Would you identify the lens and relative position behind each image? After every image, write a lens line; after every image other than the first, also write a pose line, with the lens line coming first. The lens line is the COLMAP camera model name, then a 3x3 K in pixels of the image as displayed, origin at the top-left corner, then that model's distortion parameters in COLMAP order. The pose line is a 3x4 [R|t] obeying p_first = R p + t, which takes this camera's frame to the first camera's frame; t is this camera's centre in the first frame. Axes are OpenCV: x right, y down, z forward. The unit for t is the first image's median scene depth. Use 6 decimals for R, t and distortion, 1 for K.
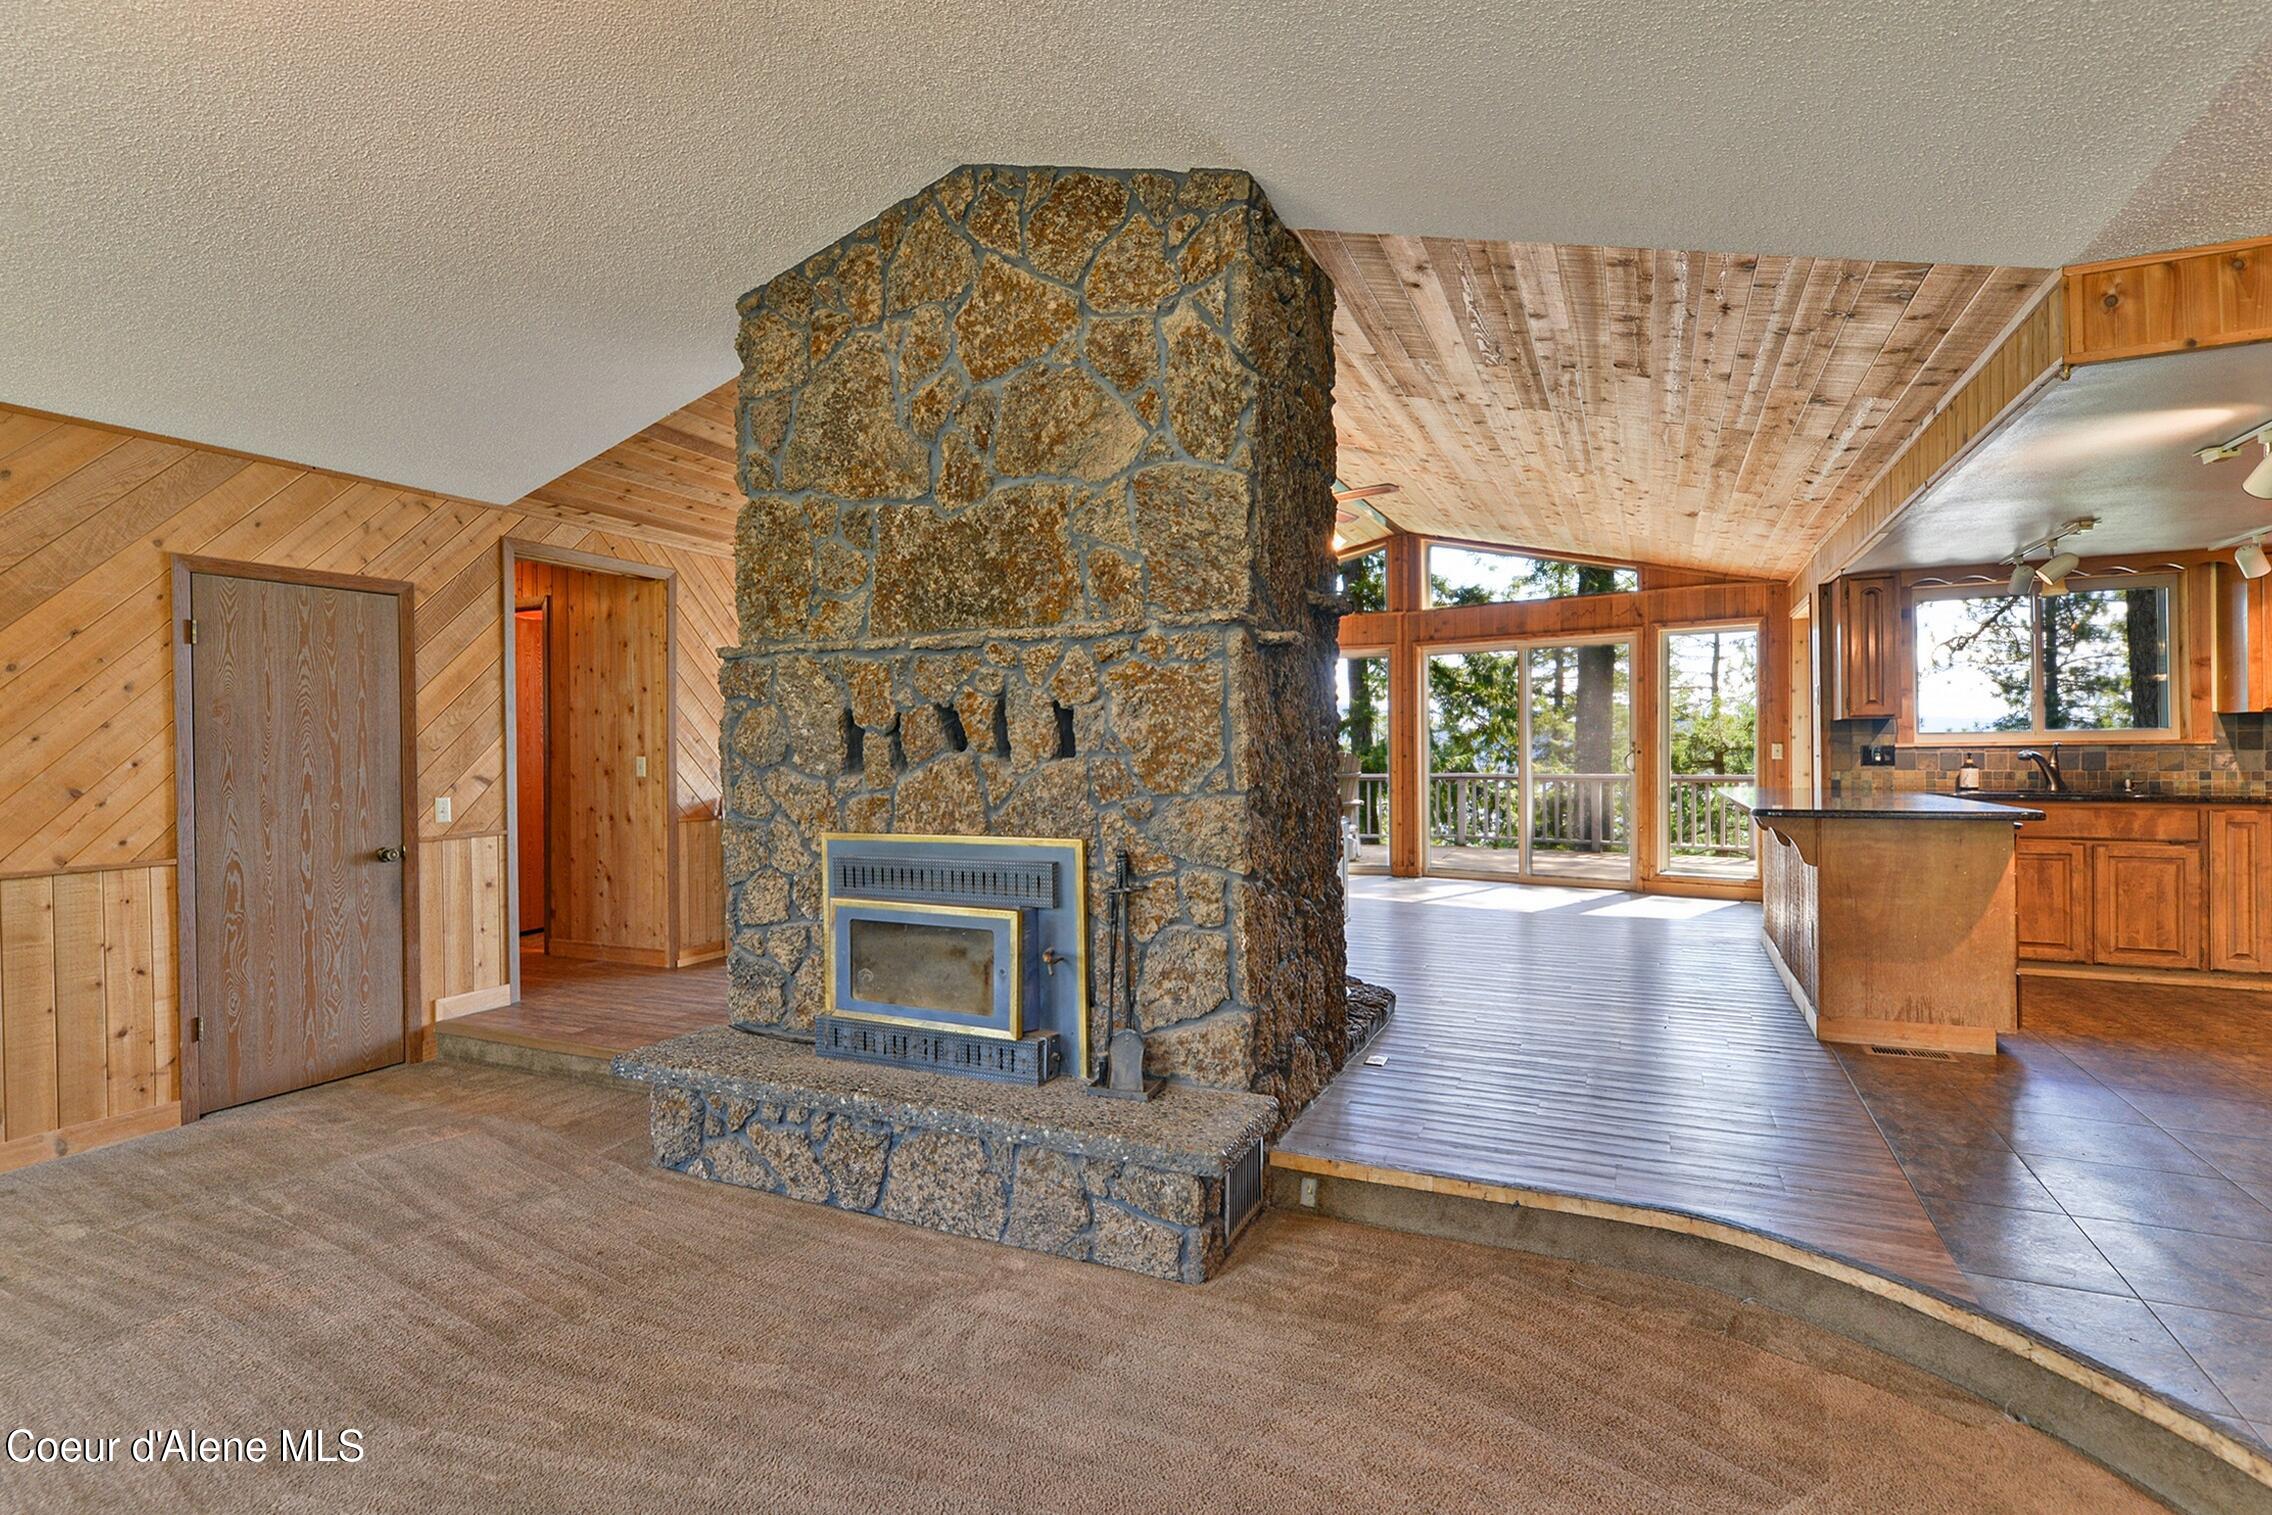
lens RADIAL K [[1098.1, 0, 1125.0], [0, 1098.1, 752.3], [0, 0, 1]] dist [0.001818, -0.001292]
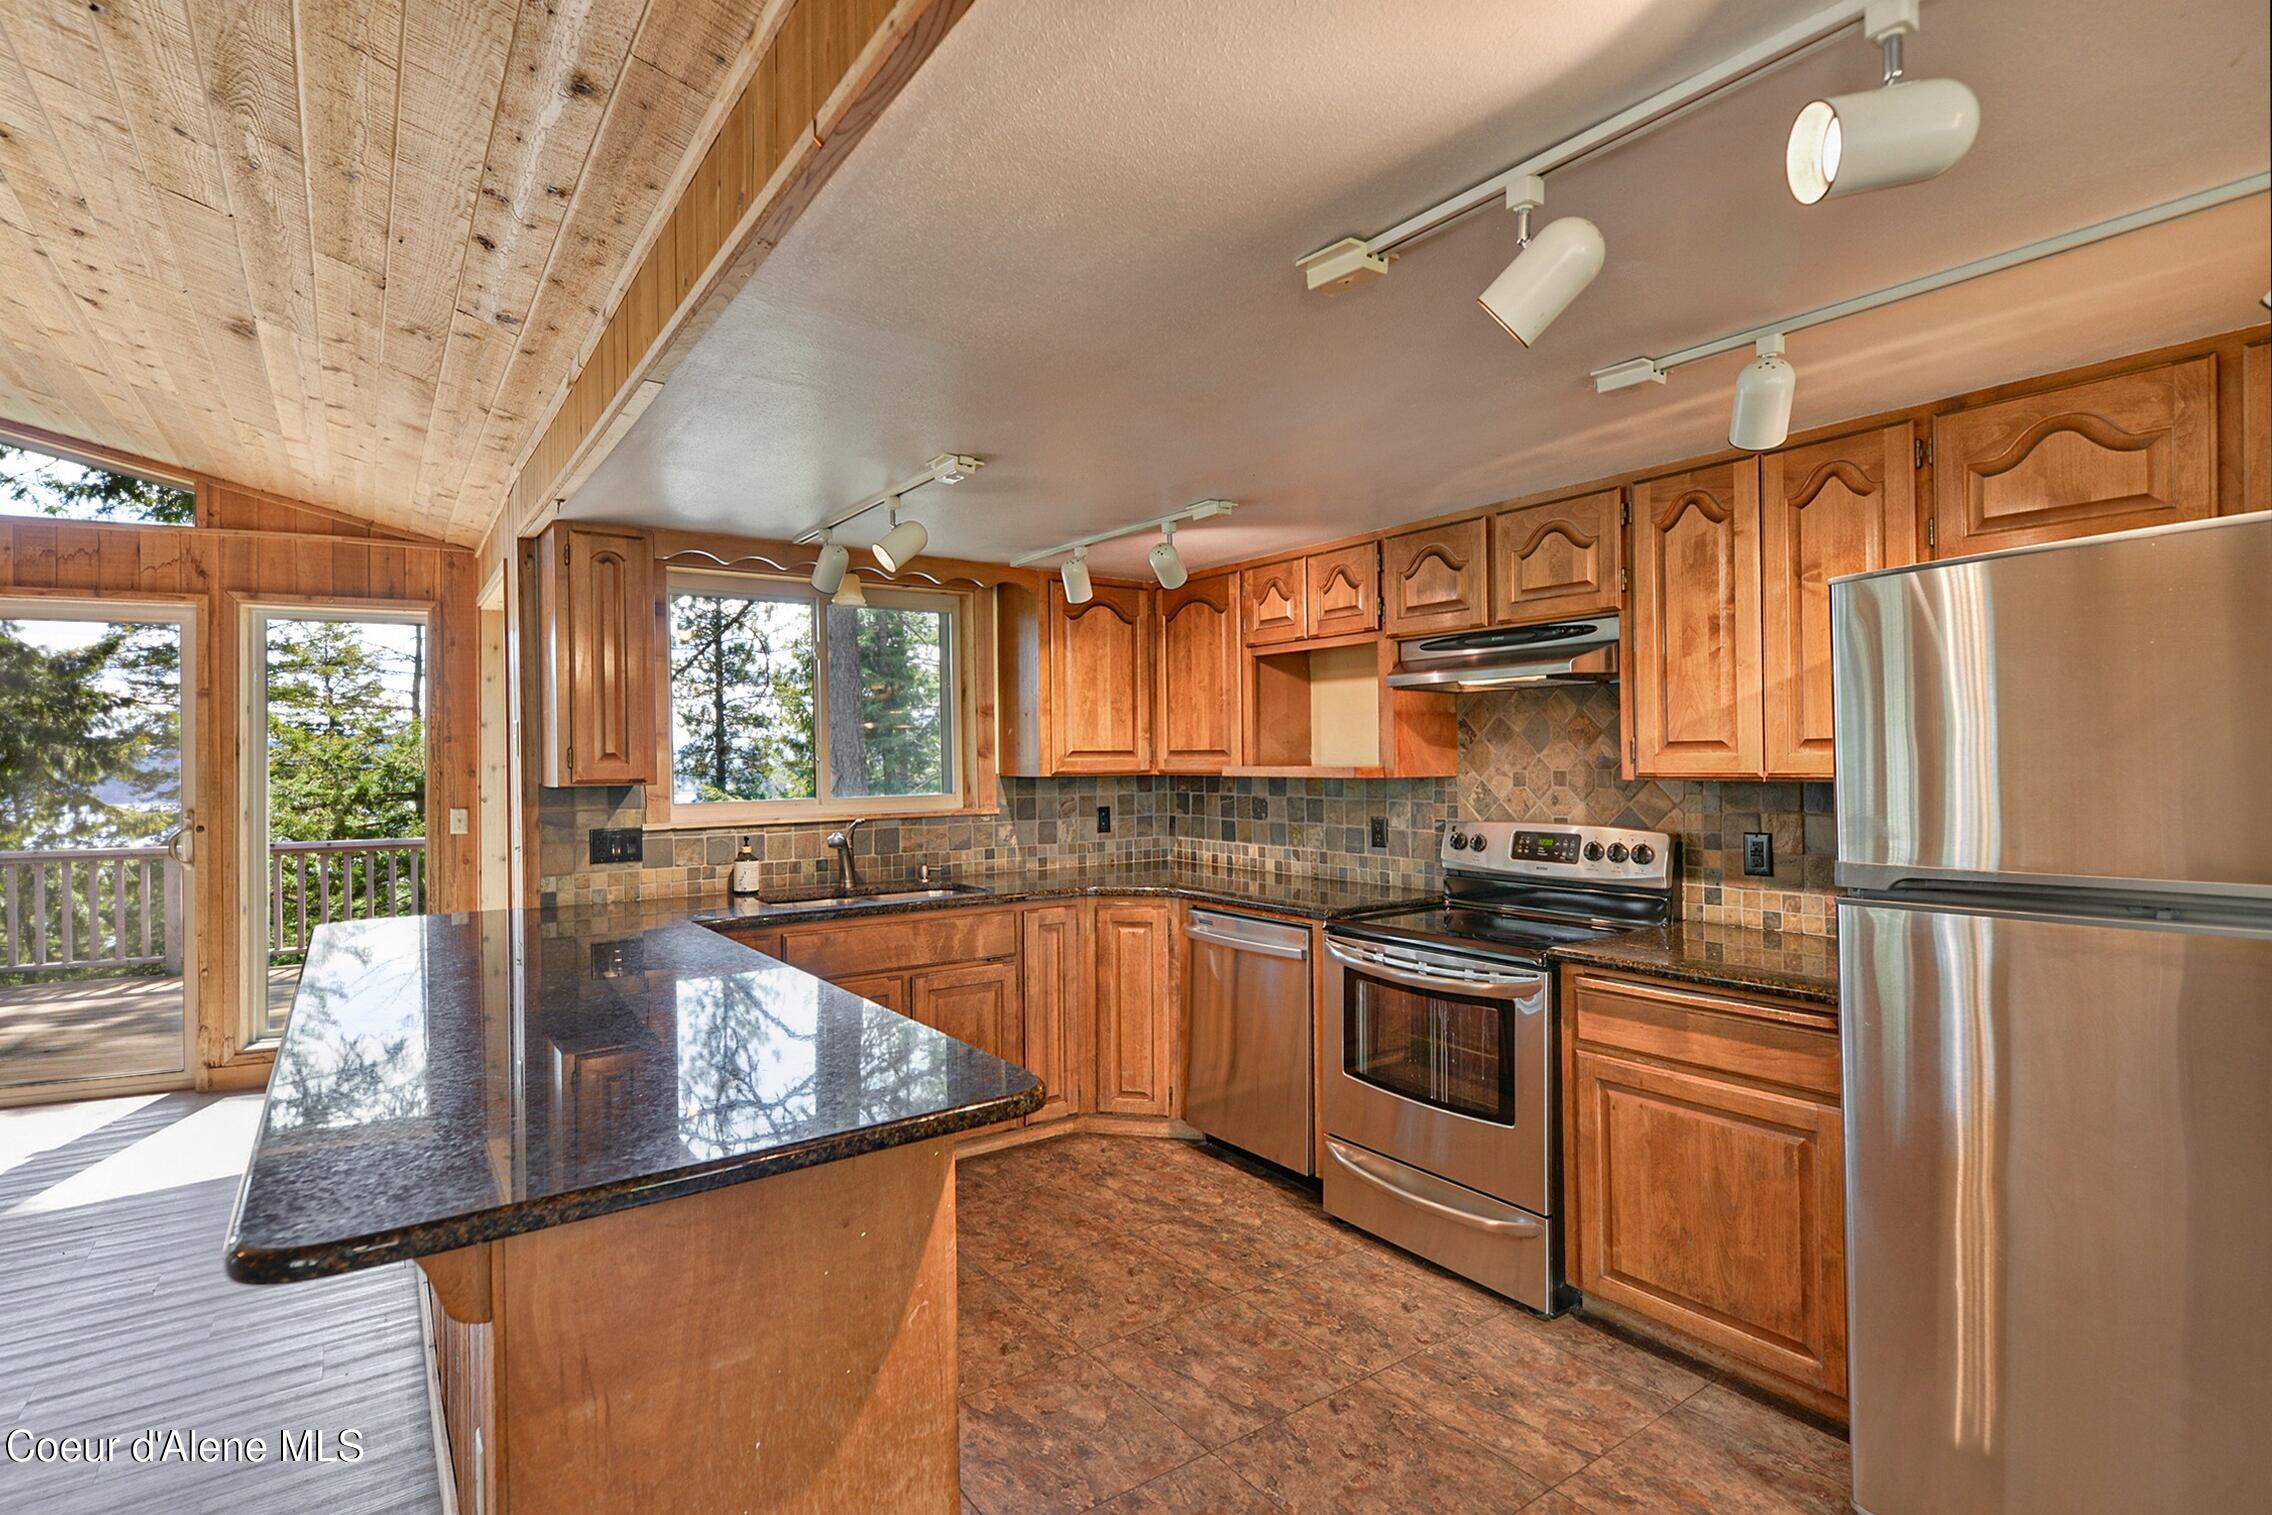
lens RADIAL K [[1098.1, 0, 1125.3], [0, 1098.1, 757.4], [0, 0, 1]] dist [0.001818, -0.001292]
pose [[0.490404, 0.006854, 0.871468, 0.320279], [0.006808, 0.999908, -0.011695, -0.036362], [-0.871468, 0.011668, 0.490313, 0.495099]]
